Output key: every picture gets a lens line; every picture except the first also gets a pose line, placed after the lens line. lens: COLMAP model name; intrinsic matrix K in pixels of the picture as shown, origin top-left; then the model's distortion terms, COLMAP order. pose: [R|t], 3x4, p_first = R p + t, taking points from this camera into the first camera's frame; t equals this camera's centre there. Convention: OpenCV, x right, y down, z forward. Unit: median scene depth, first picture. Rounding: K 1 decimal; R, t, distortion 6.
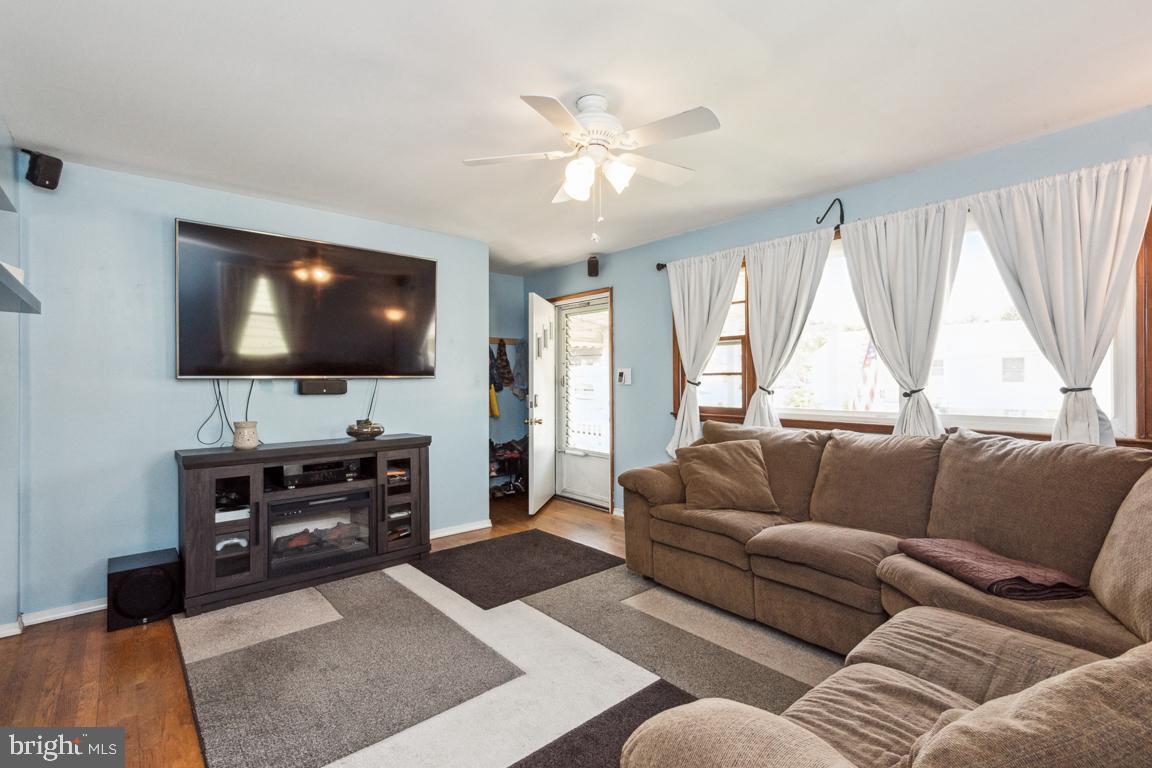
lens RADIAL K [[521.9, 0, 570.5], [0, 521.9, 378.4], [0, 0, 1]] dist [0.027773, -0.004395]
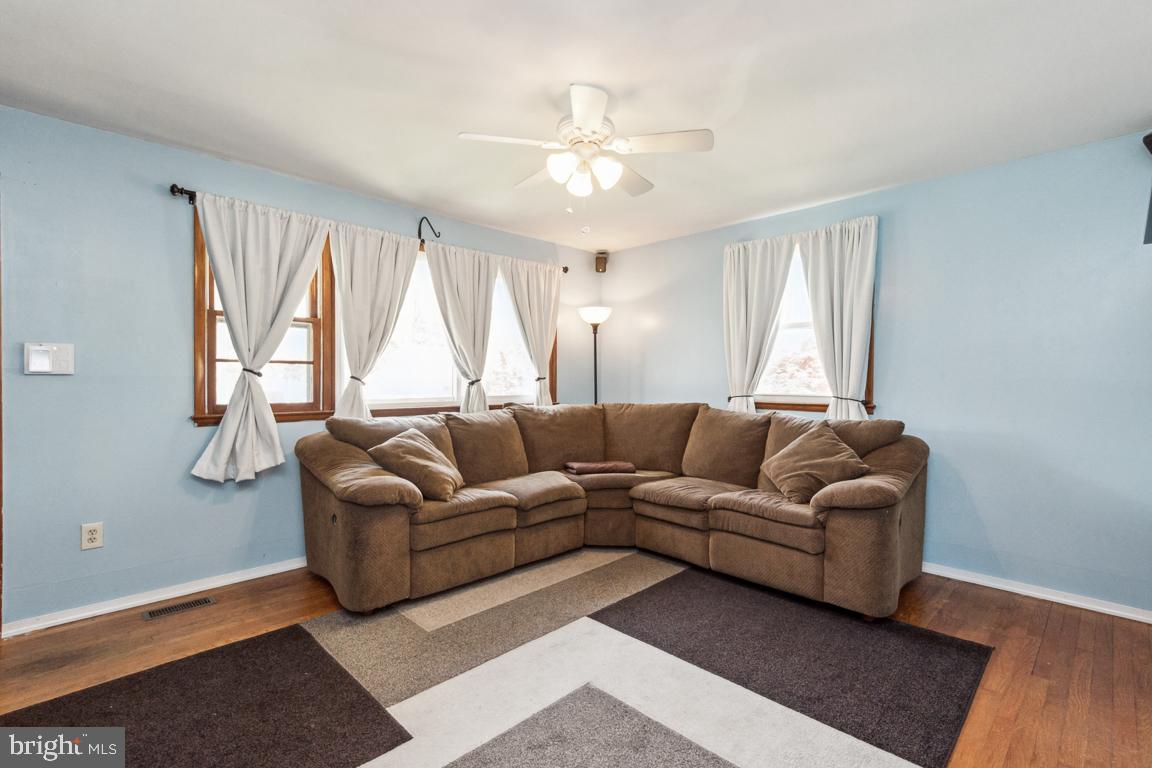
lens RADIAL K [[521.9, 0, 571.5], [0, 521.9, 387.5], [0, 0, 1]] dist [0.027773, -0.004395]
pose [[-0.058135, -0.014549, 0.998203, -0.734269], [-0.010052, 0.999852, 0.013987, 0.019898], [-0.998258, -0.009220, -0.058273, 0.798054]]
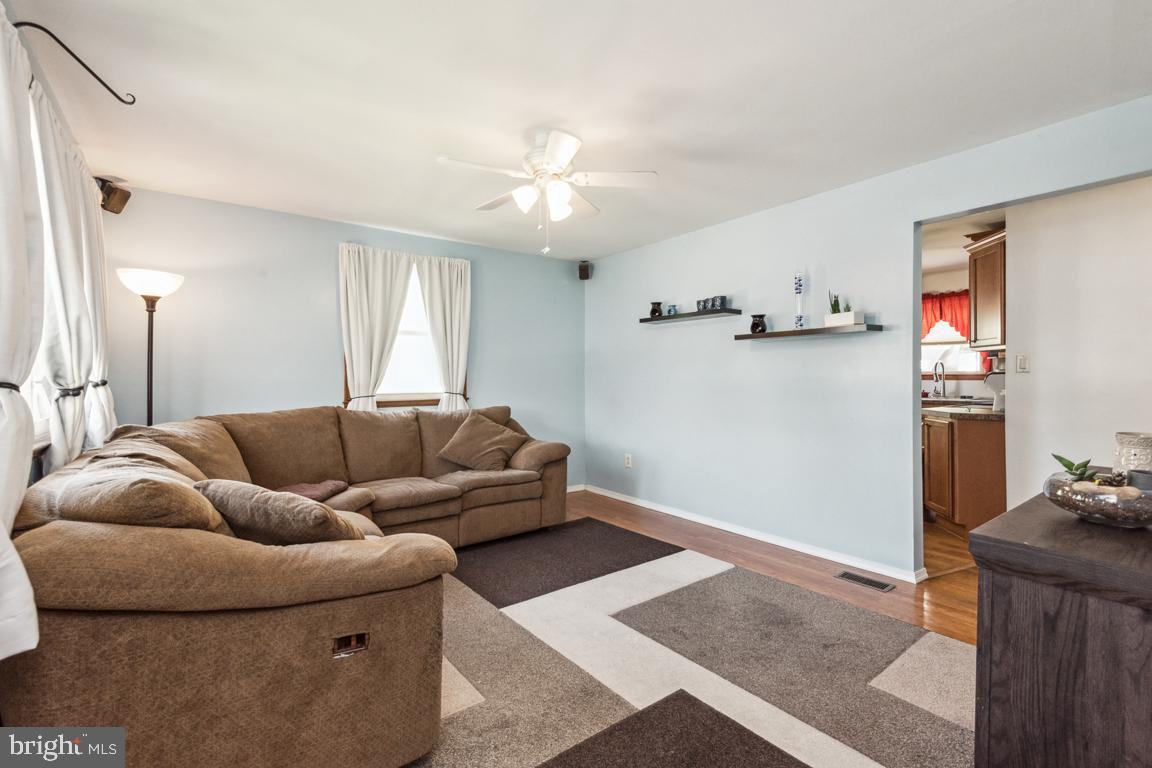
lens RADIAL K [[521.9, 0, 576.7], [0, 521.9, 386.2], [0, 0, 1]] dist [0.027773, -0.004395]
pose [[-0.997336, 0.009074, 0.072372, -0.070926], [0.009762, 0.999910, 0.009165, 0.022887], [-0.072283, 0.009847, -0.997336, 1.605295]]
